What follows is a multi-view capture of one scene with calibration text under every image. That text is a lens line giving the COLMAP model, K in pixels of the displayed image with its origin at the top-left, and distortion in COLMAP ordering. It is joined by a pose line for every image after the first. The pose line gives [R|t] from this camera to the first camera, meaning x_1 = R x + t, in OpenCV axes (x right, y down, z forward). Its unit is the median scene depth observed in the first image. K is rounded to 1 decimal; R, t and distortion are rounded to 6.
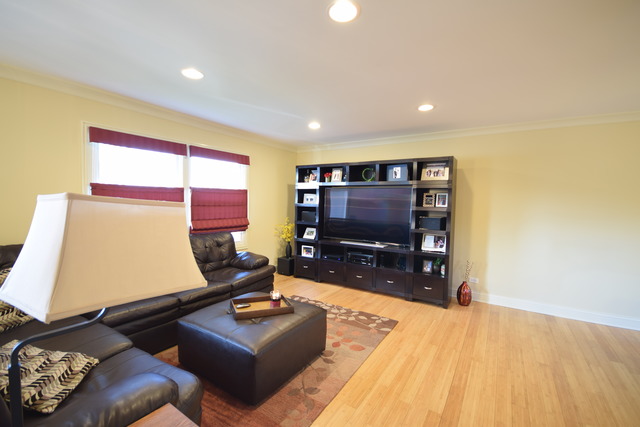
lens RADIAL K [[275.0, 0, 318.9], [0, 275.0, 211.2], [0, 0, 1]] dist [-0.001656, 0.000254]
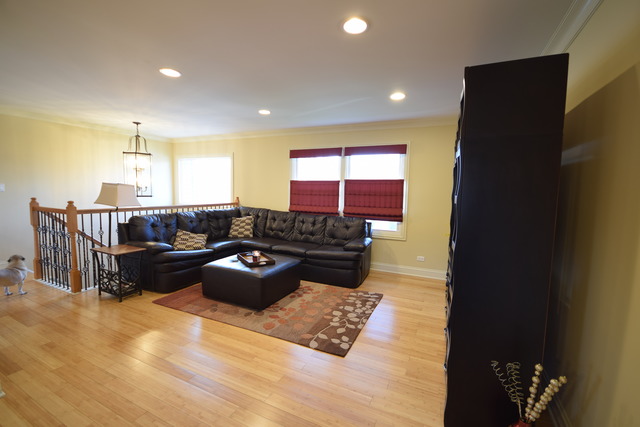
lens RADIAL K [[275.0, 0, 318.9], [0, 275.0, 211.2], [0, 0, 1]] dist [-0.001656, 0.000254]
pose [[0.157031, 0.060118, -0.985762, 0.847120], [-0.055278, 0.997116, 0.052005, -0.001610], [0.986045, 0.046325, 0.159901, 0.722136]]
